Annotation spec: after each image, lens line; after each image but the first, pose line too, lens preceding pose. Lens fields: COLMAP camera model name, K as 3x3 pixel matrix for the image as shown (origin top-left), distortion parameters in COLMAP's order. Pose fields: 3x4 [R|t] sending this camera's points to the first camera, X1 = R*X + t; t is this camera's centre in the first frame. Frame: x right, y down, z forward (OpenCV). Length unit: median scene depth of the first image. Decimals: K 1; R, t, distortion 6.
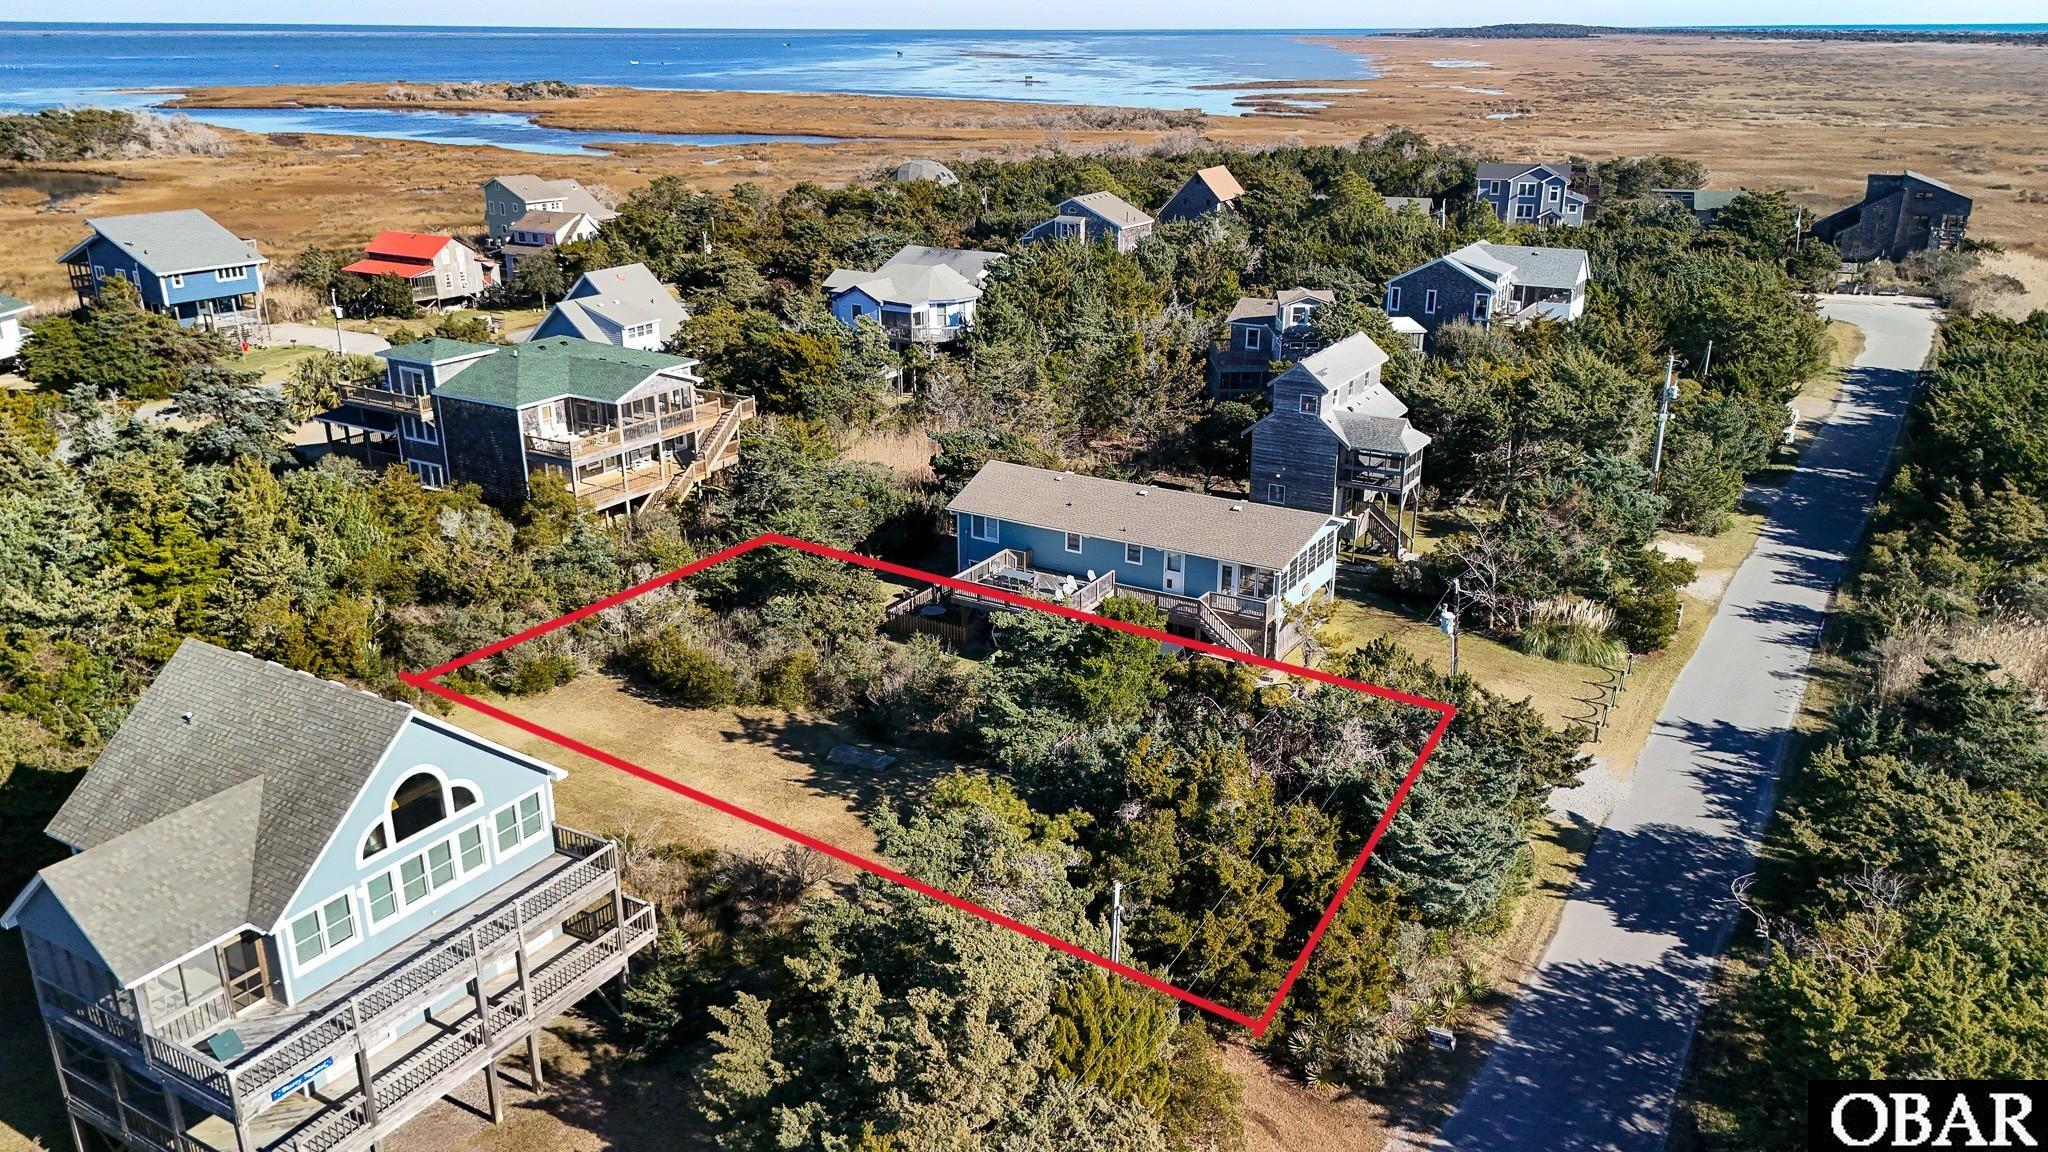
lens RADIAL K [[1492.8, 0, 1020.6], [0, 1492.8, 584.9], [0, 0, 1]] dist [0.043706, -0.009368]
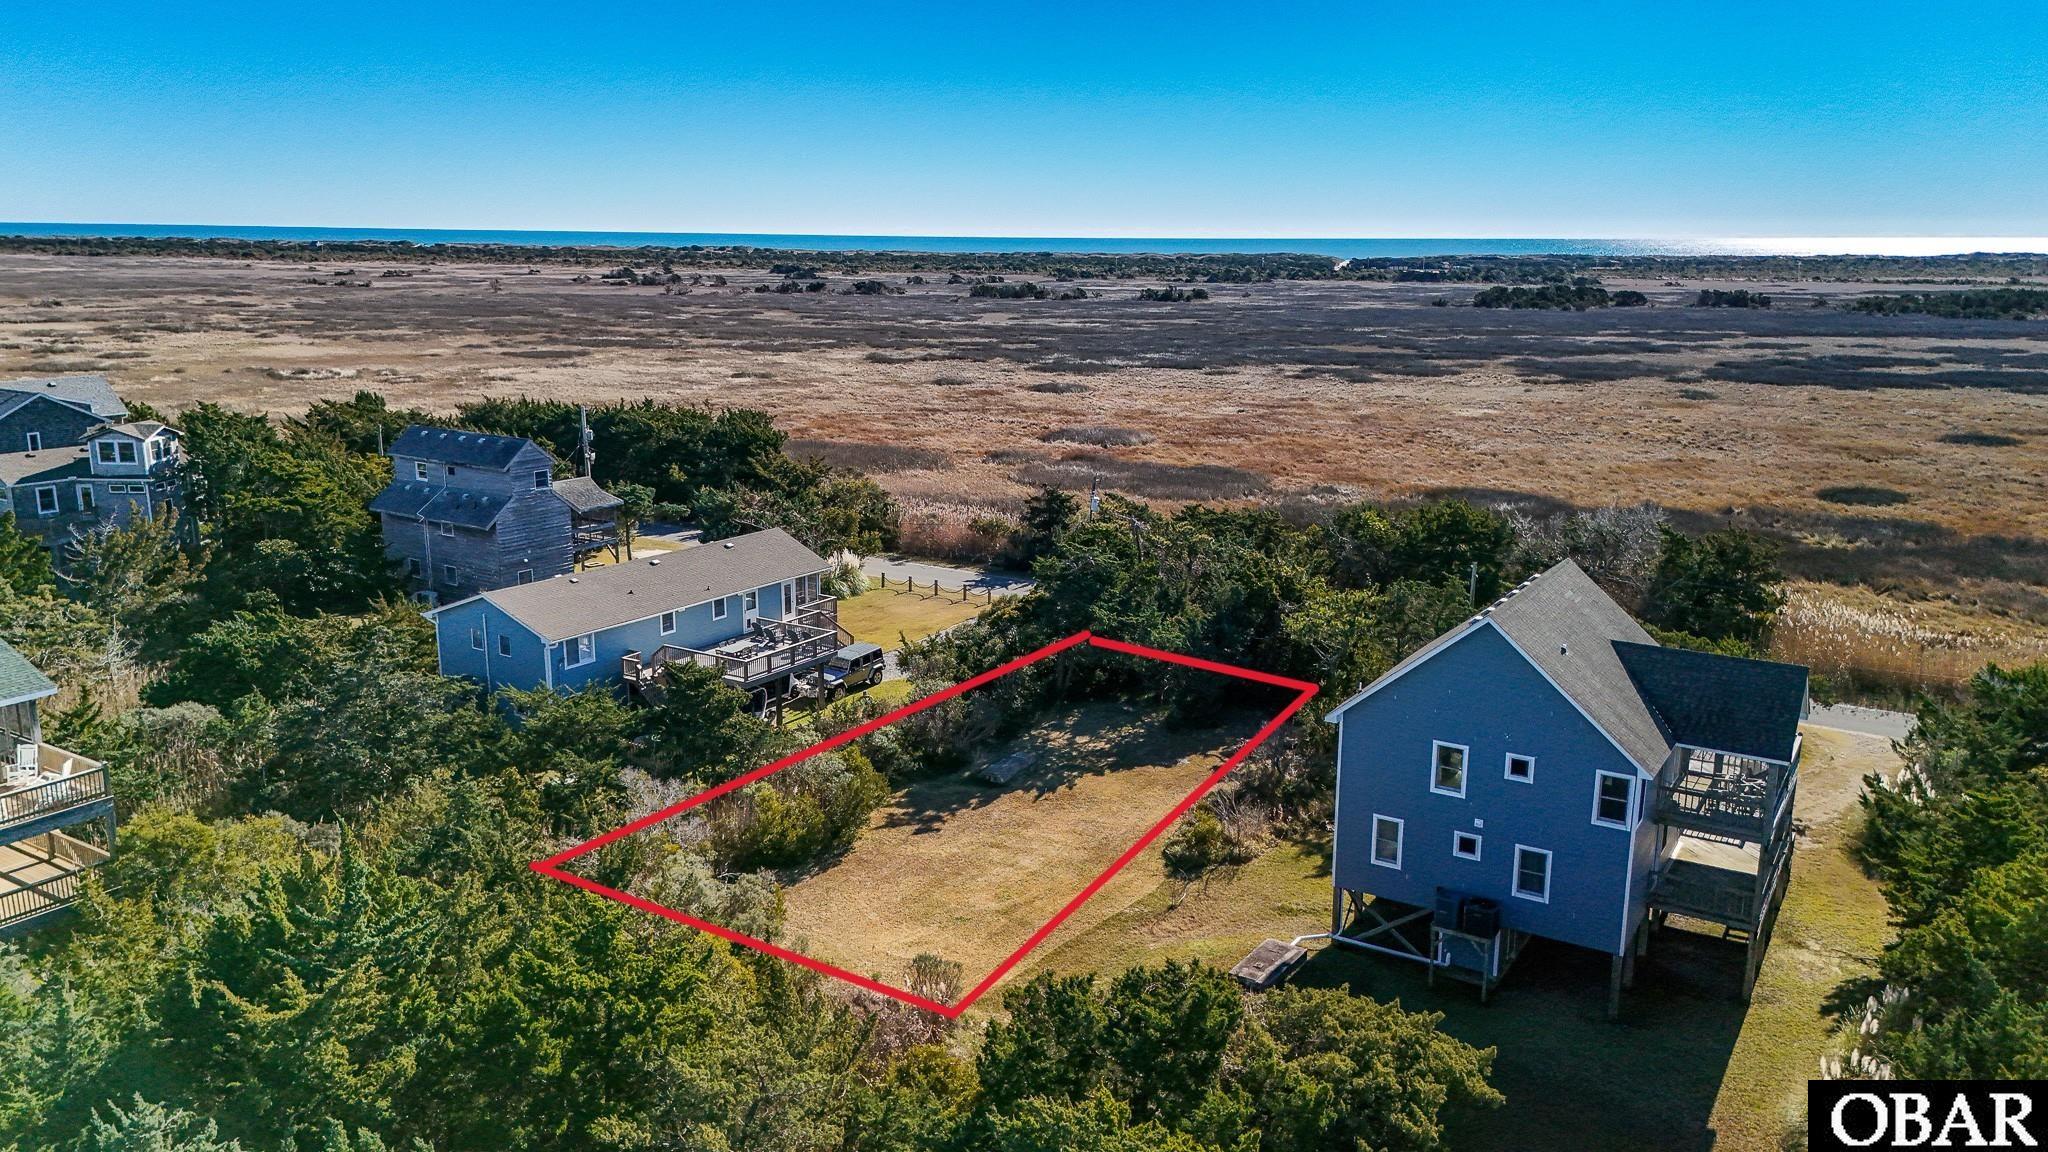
lens RADIAL K [[1482.3, 0, 1022.2], [0, 1482.3, 589.7], [0, 0, 1]] dist [0.079142, -0.075272]
pose [[0.021067, -0.227551, 0.973538, -1.211192], [0.338026, 0.918031, 0.207262, -0.232417], [-0.940901, 0.324715, 0.096259, 0.956199]]
